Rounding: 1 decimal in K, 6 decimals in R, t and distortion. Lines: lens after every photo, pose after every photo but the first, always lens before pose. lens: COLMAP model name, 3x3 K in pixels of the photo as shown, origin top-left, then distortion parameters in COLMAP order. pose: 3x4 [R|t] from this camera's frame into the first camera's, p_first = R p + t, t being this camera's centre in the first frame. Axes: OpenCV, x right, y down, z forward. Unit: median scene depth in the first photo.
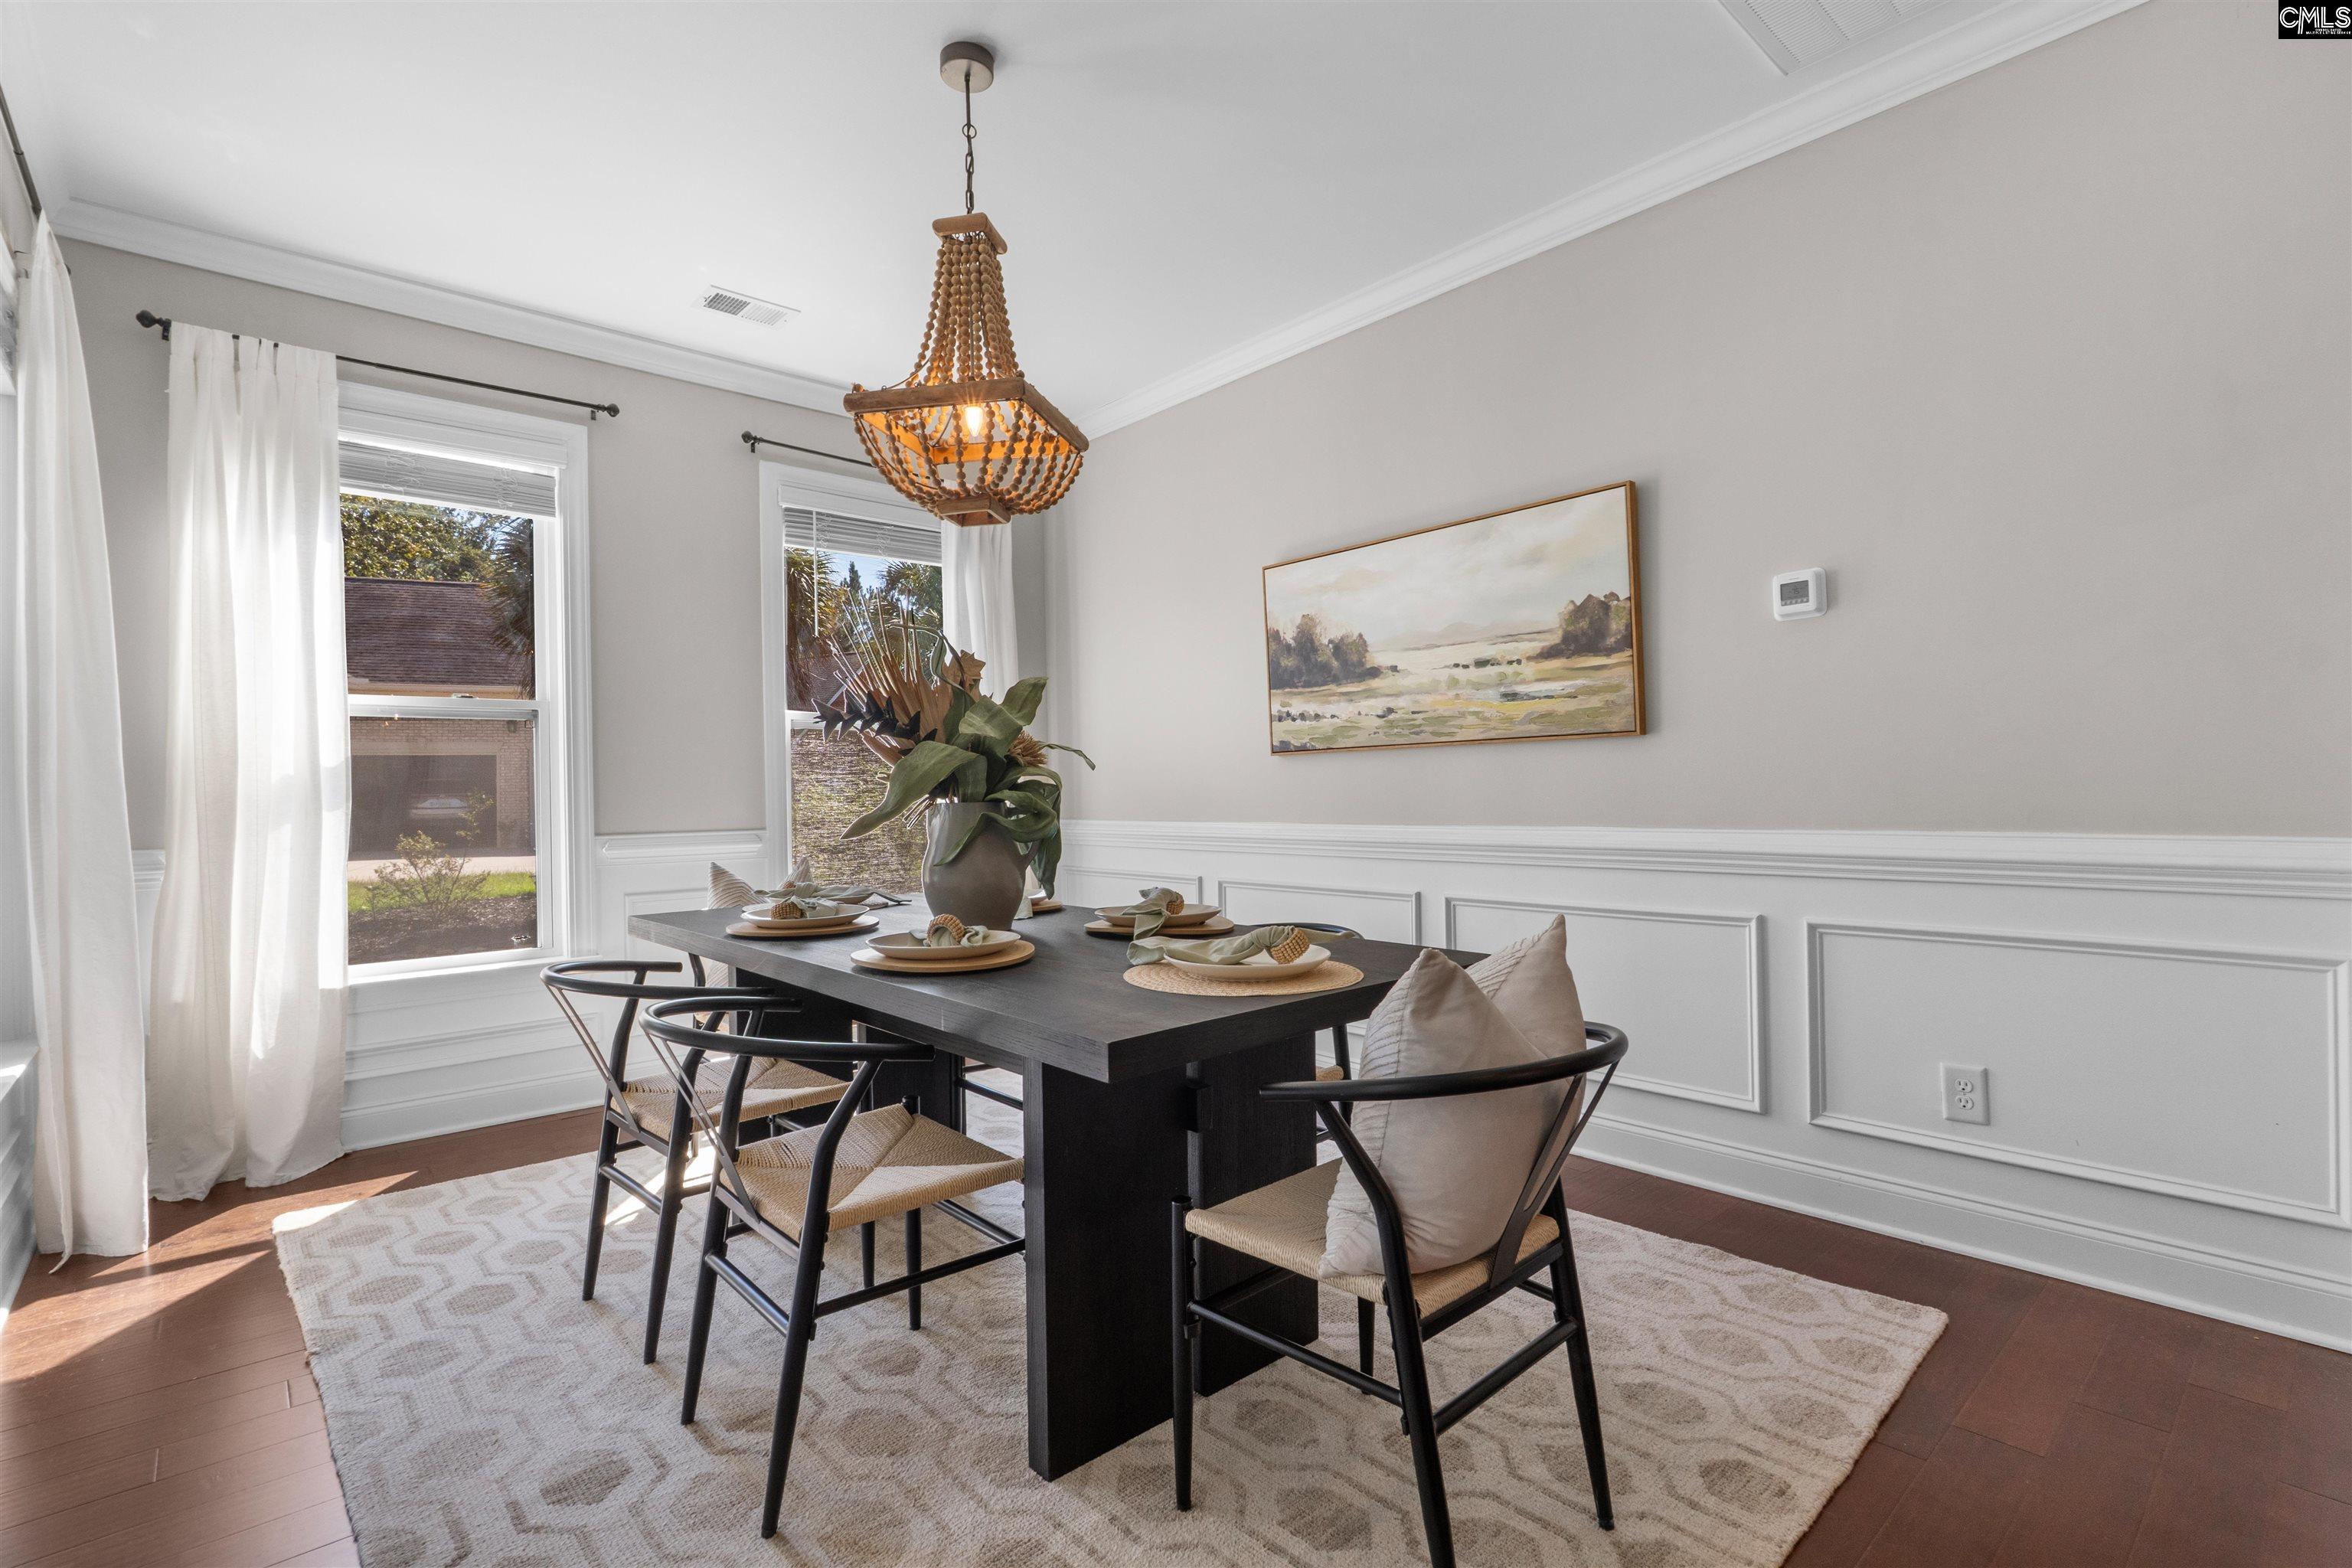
lens RADIAL K [[1083.7, 0, 1176.2], [0, 1083.7, 790.7], [0, 0, 1]] dist [-0.006318, 0.001766]
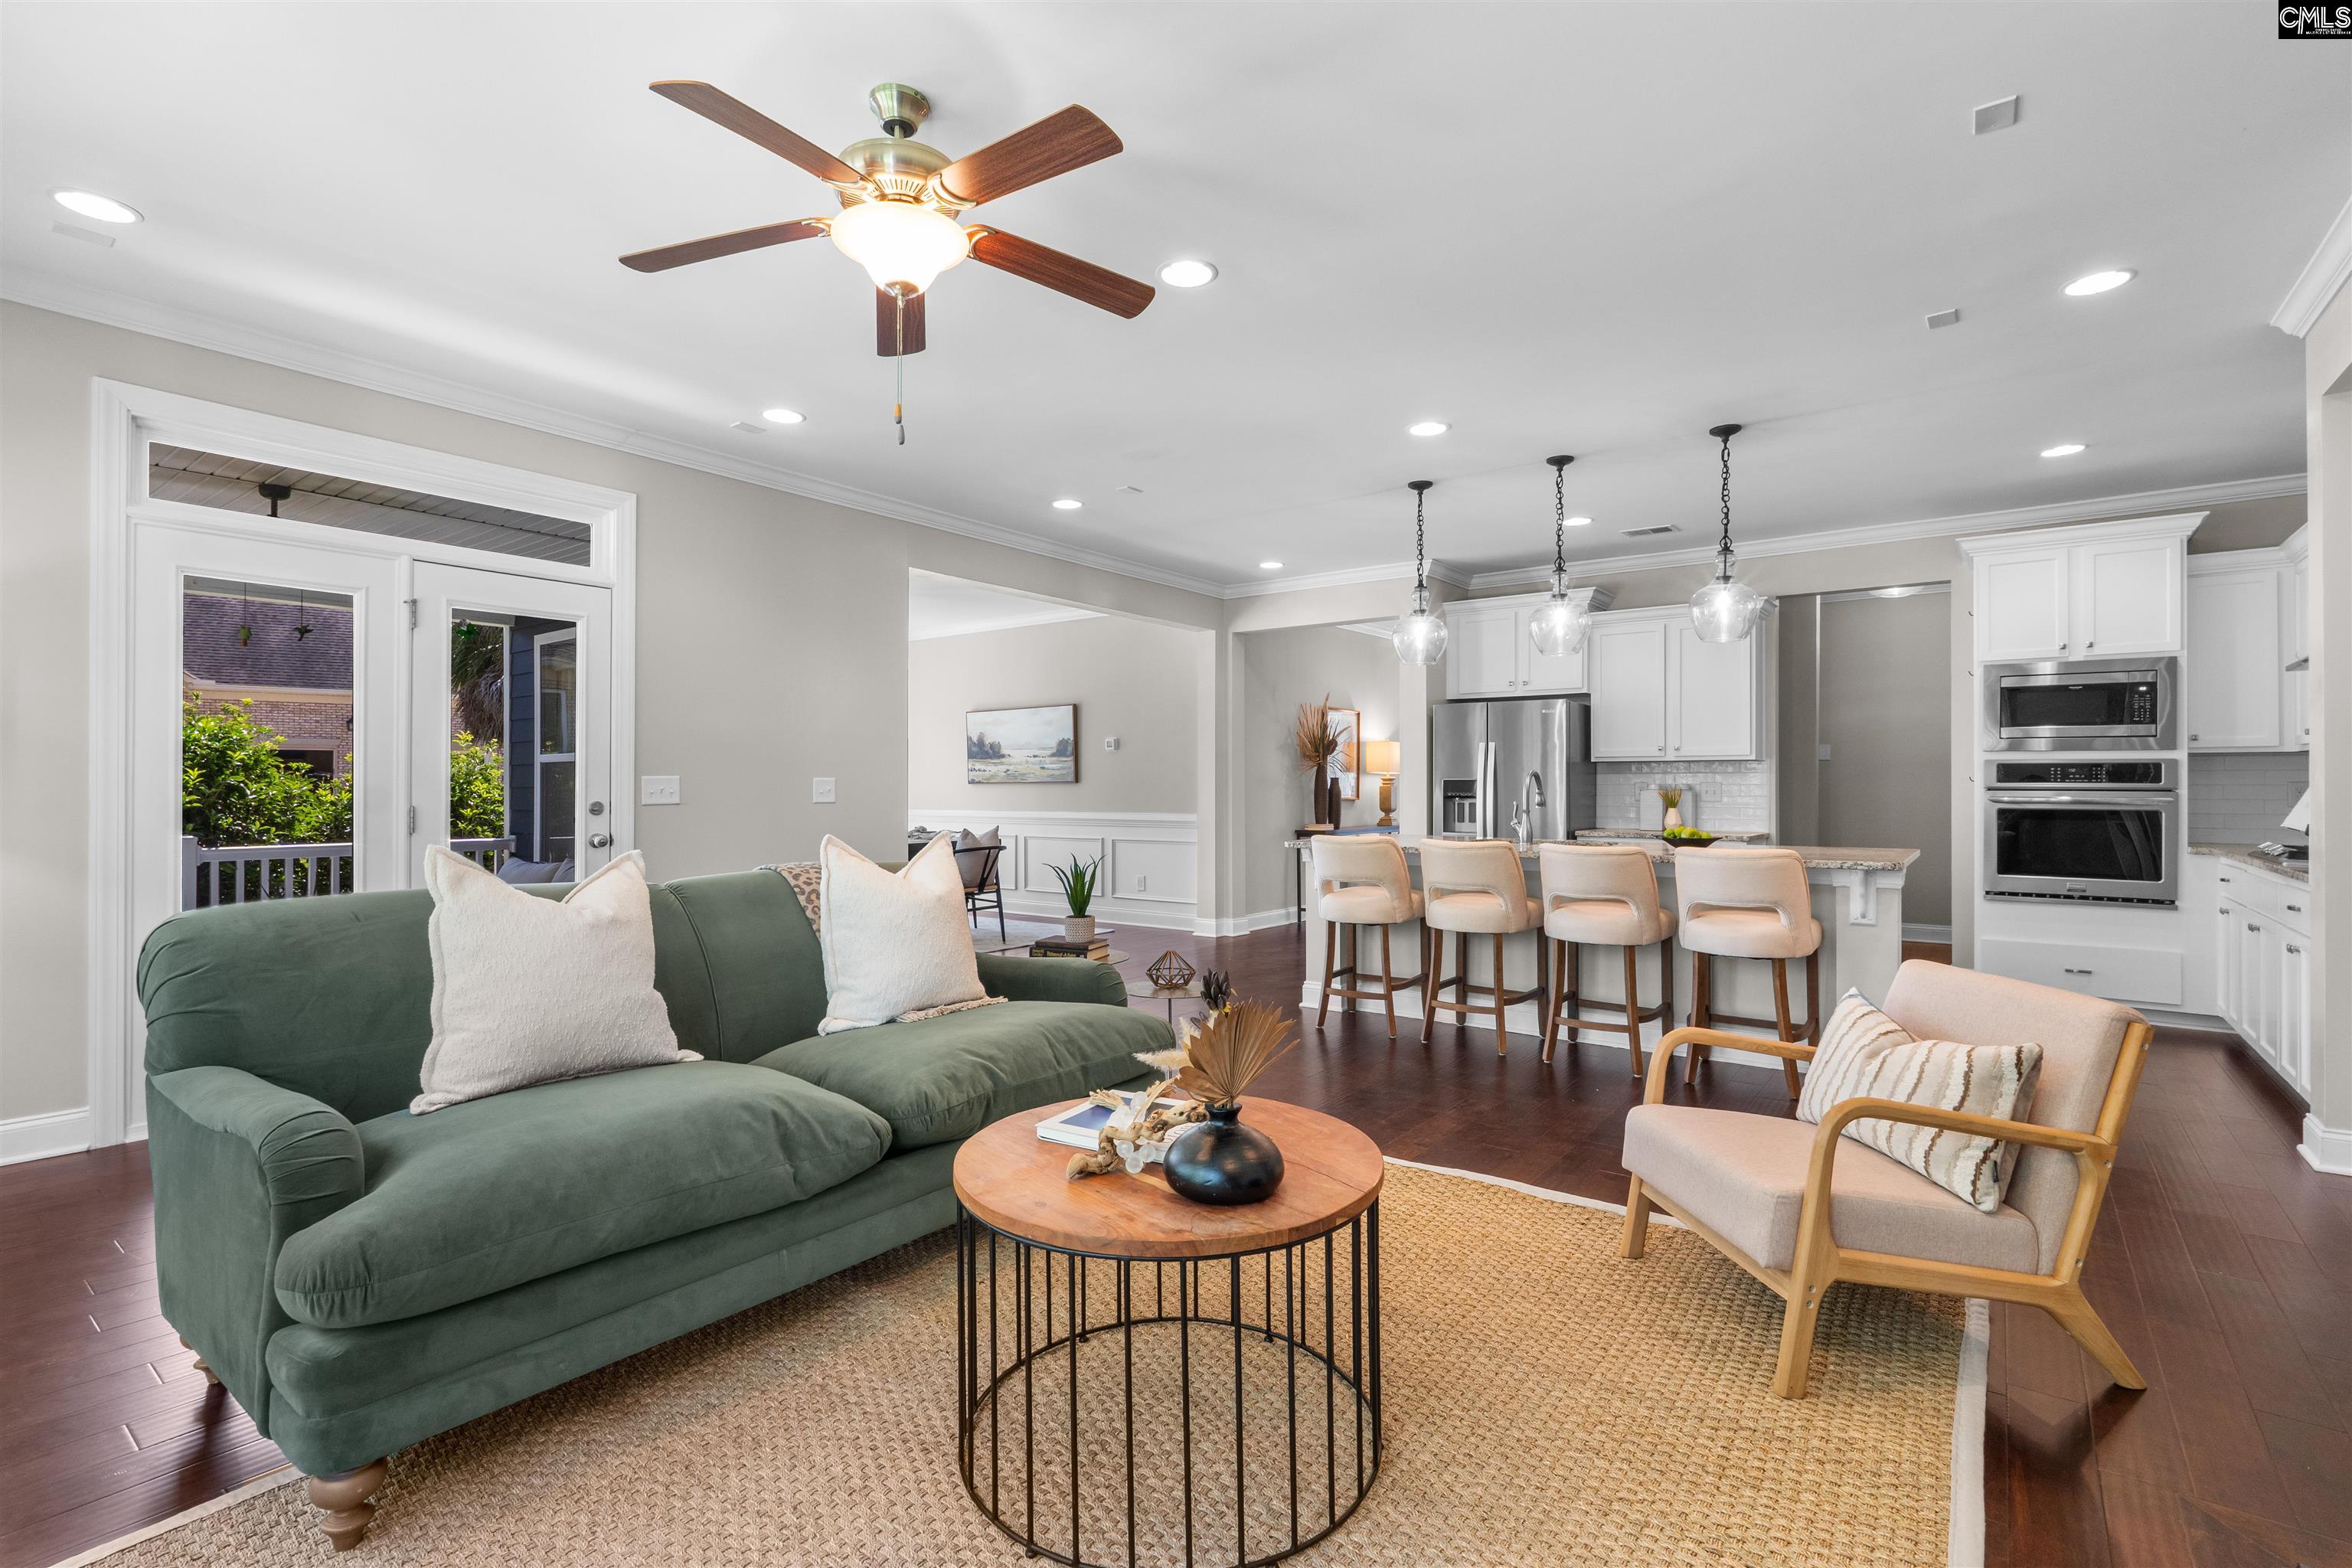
lens RADIAL K [[1083.7, 0, 1184.5], [0, 1083.7, 782.8], [0, 0, 1]] dist [-0.006318, 0.001766]
pose [[0.978833, 0.019827, 0.203698, 0.079030], [-0.018060, 0.999781, -0.010529, -0.021085], [-0.203863, 0.006627, 0.978977, -1.996029]]
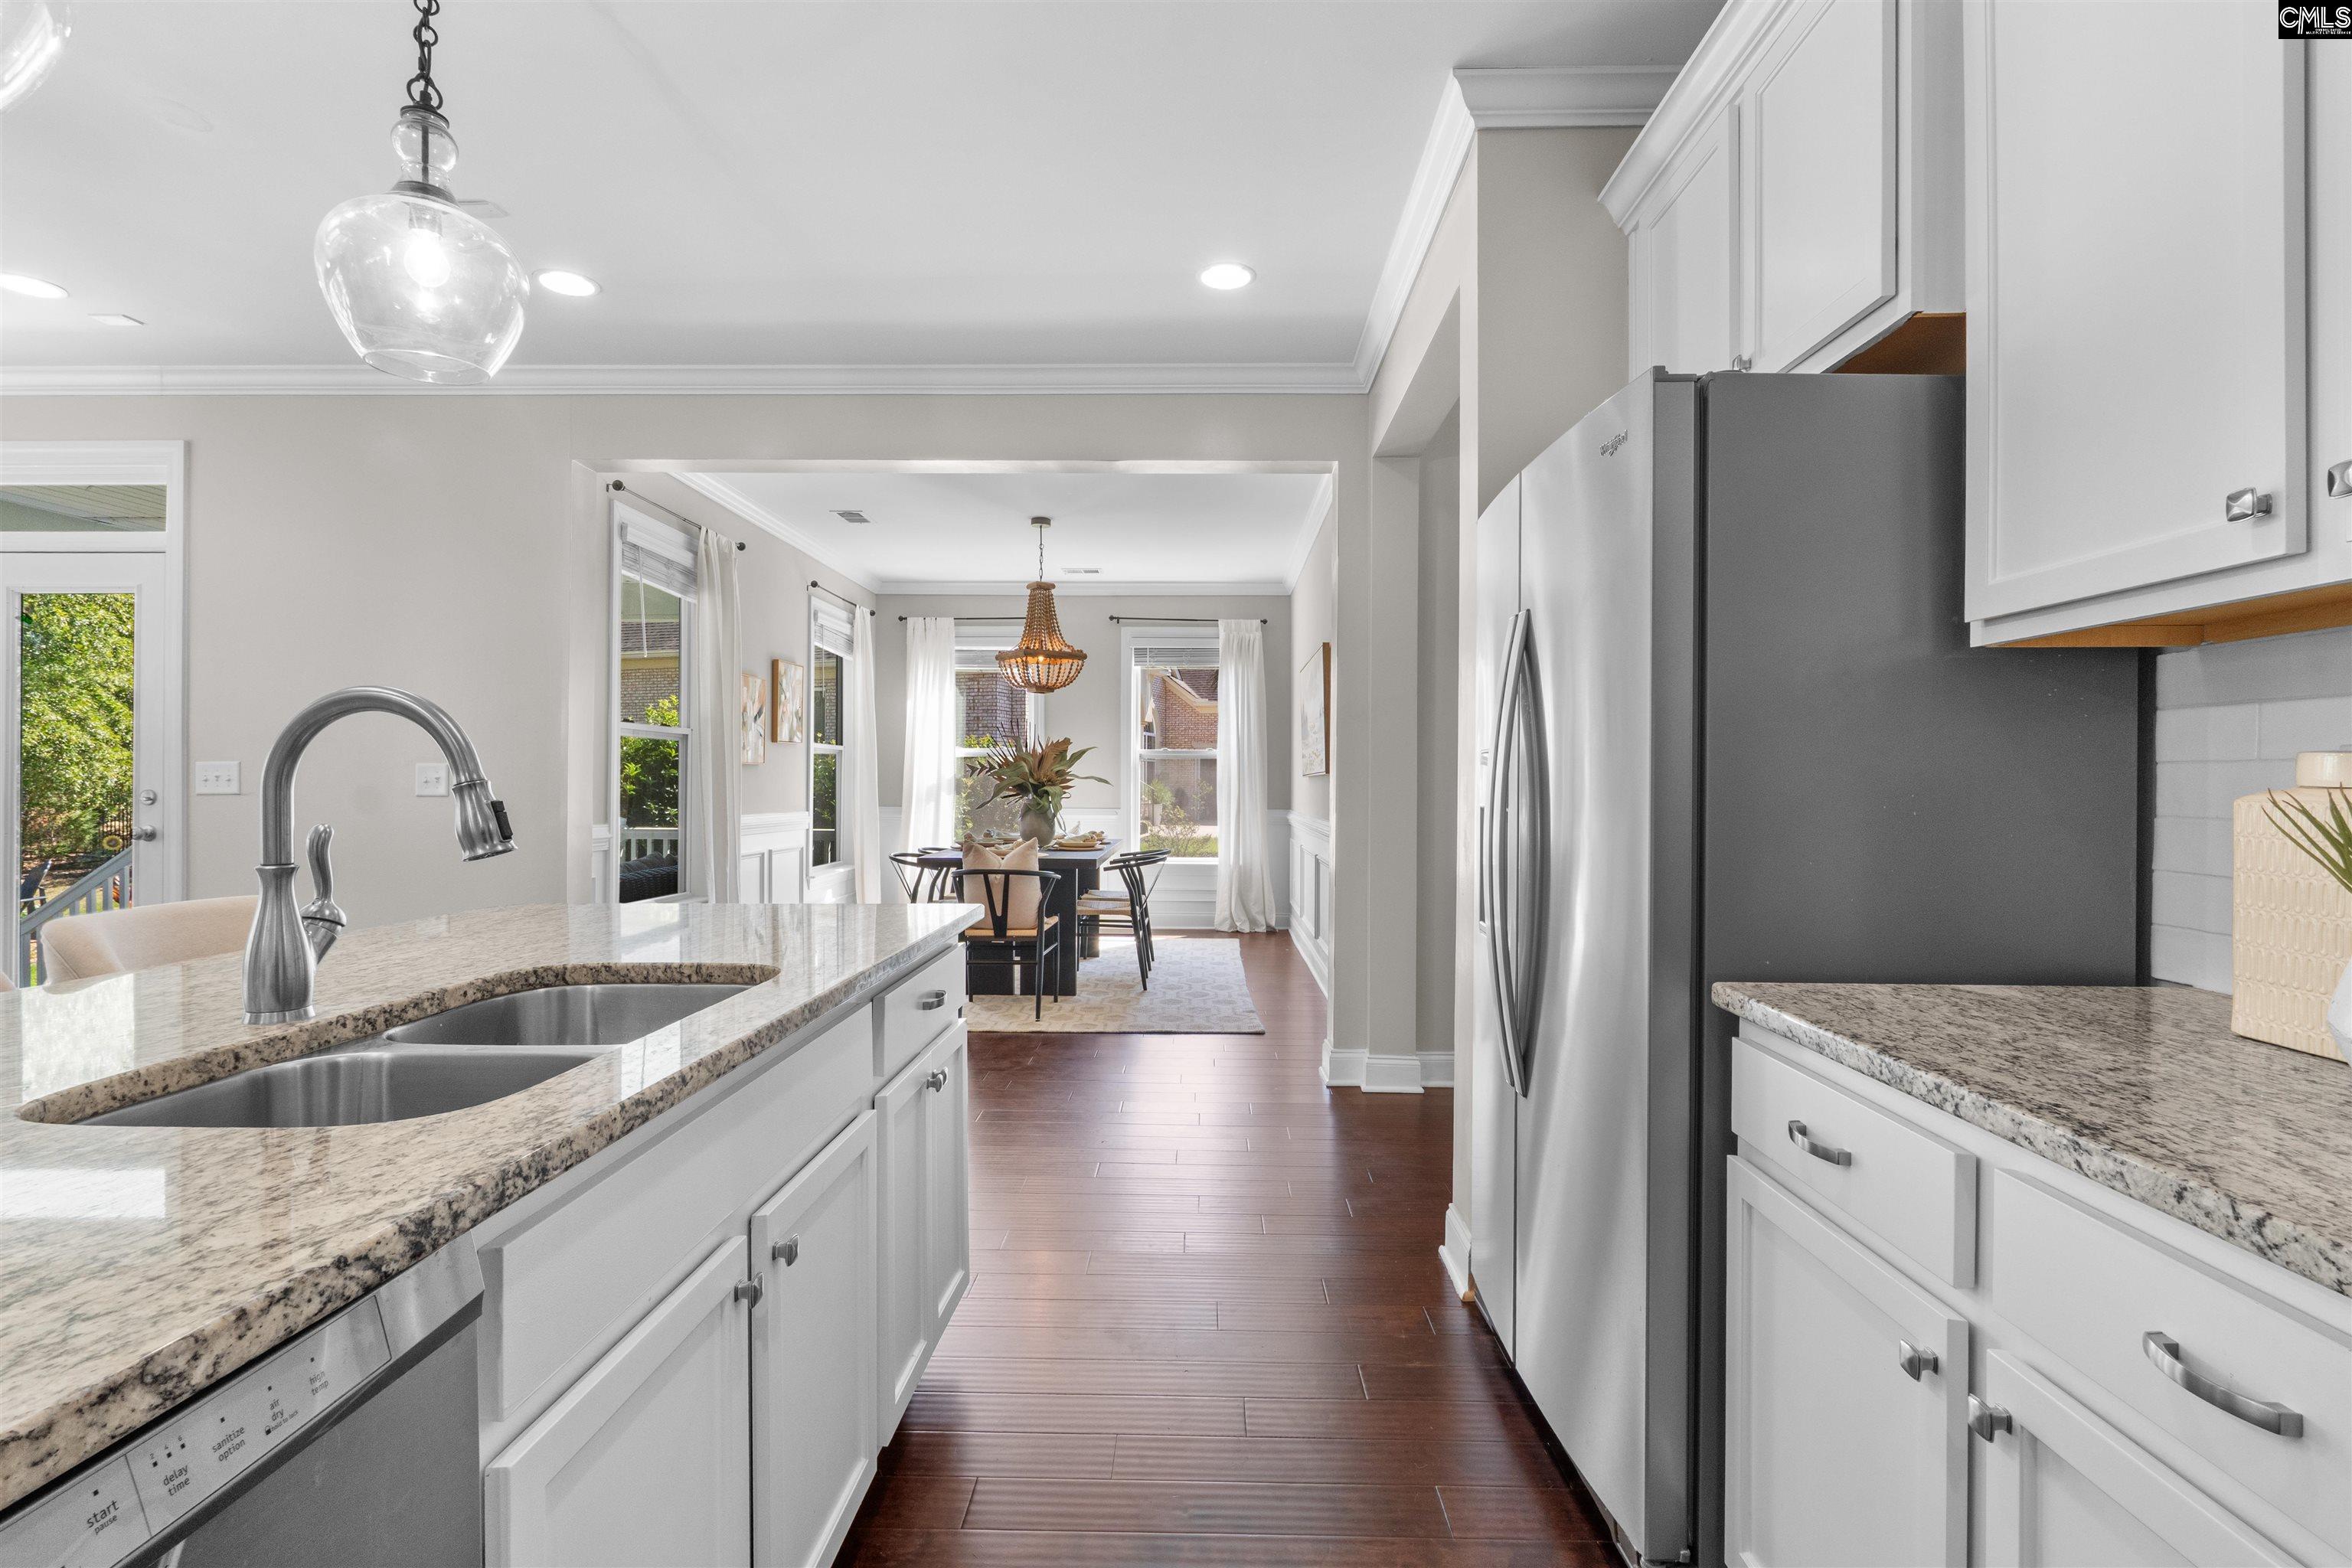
lens RADIAL K [[1083.7, 0, 1169.8], [0, 1083.7, 782.9], [0, 0, 1]] dist [-0.006318, 0.001766]
pose [[0.728528, 0.020324, -0.684715, 1.362900], [-0.018289, 0.999781, 0.010217, -0.044515], [0.684772, 0.005079, 0.728739, -0.524356]]
